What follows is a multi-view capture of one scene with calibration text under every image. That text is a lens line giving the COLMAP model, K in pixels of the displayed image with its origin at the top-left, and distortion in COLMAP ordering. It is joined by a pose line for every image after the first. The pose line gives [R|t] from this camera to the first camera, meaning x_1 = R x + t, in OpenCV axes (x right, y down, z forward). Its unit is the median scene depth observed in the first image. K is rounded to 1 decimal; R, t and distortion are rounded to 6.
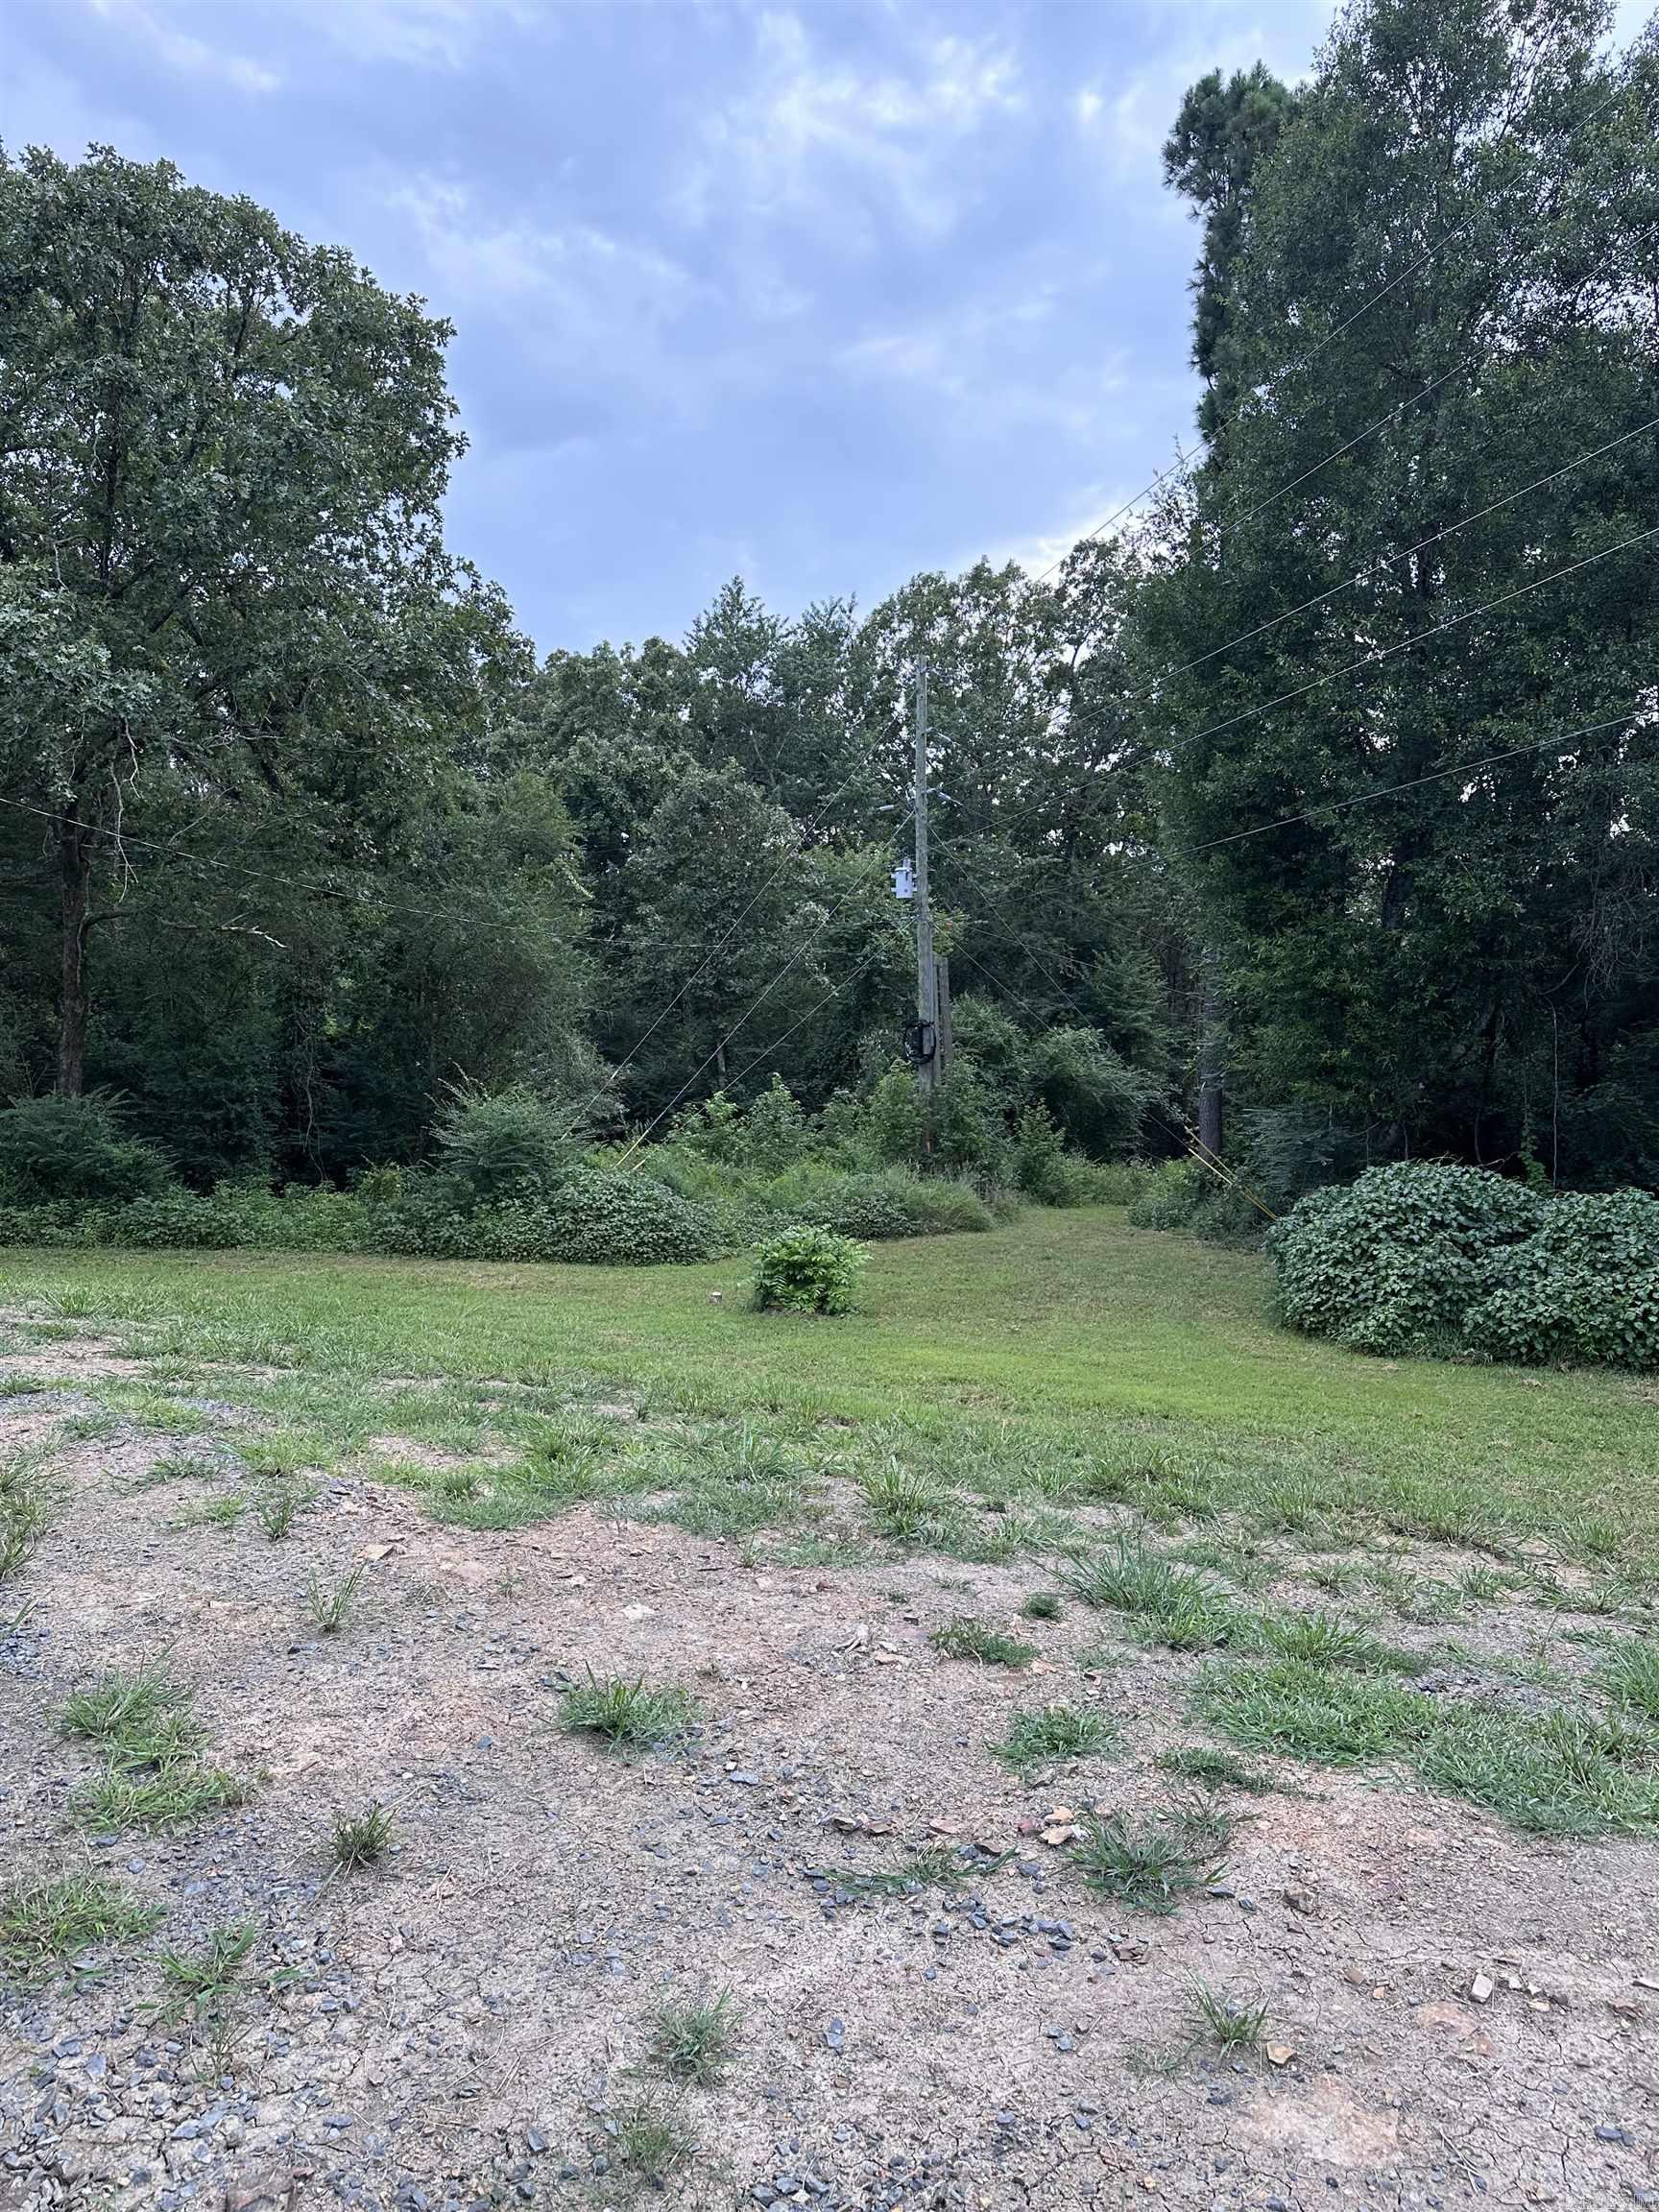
lens RADIAL K [[1511.2, 0, 853.3], [0, 1511.2, 1112.5], [0, 0, 1]] dist [0.013367, -0.021345]
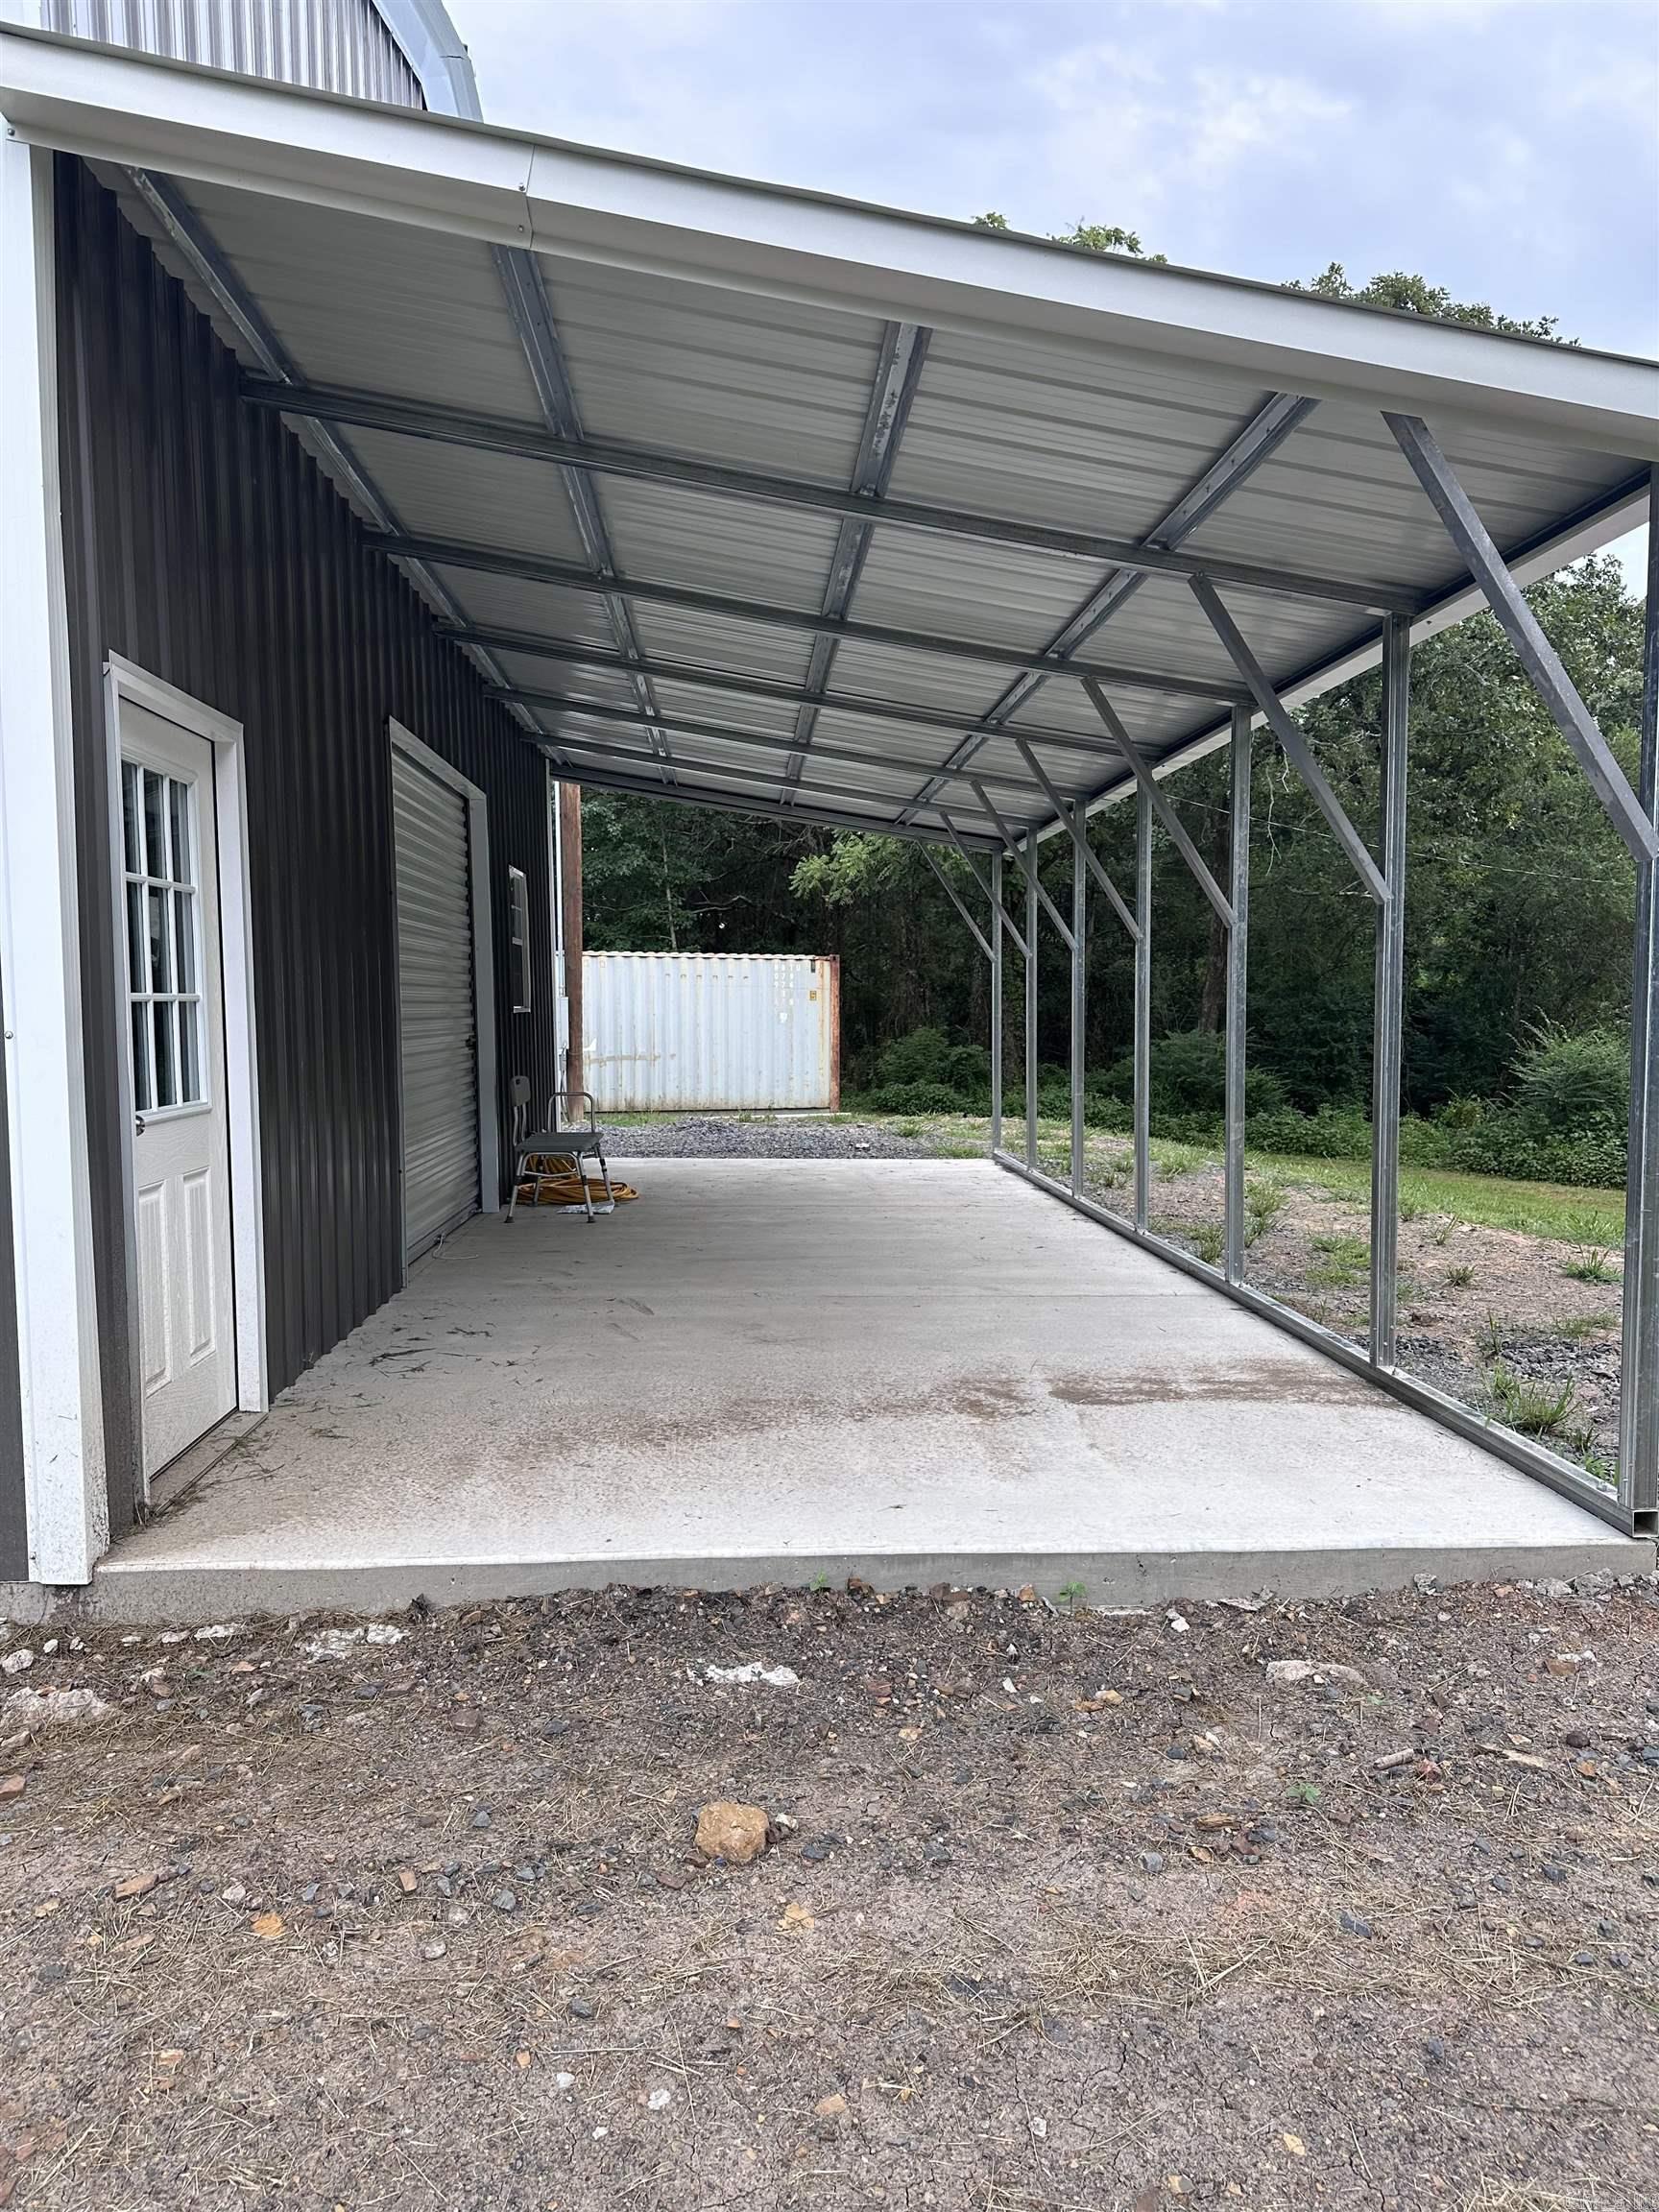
lens RADIAL K [[1511.2, 0, 853.3], [0, 1511.2, 1112.5], [0, 0, 1]] dist [0.013367, -0.021345]
pose [[0.774983, 0.061703, -0.628962, 0.048293], [-0.049150, 0.998093, 0.037356, 0.026630], [0.630068, 0.001963, 0.776538, -0.170843]]
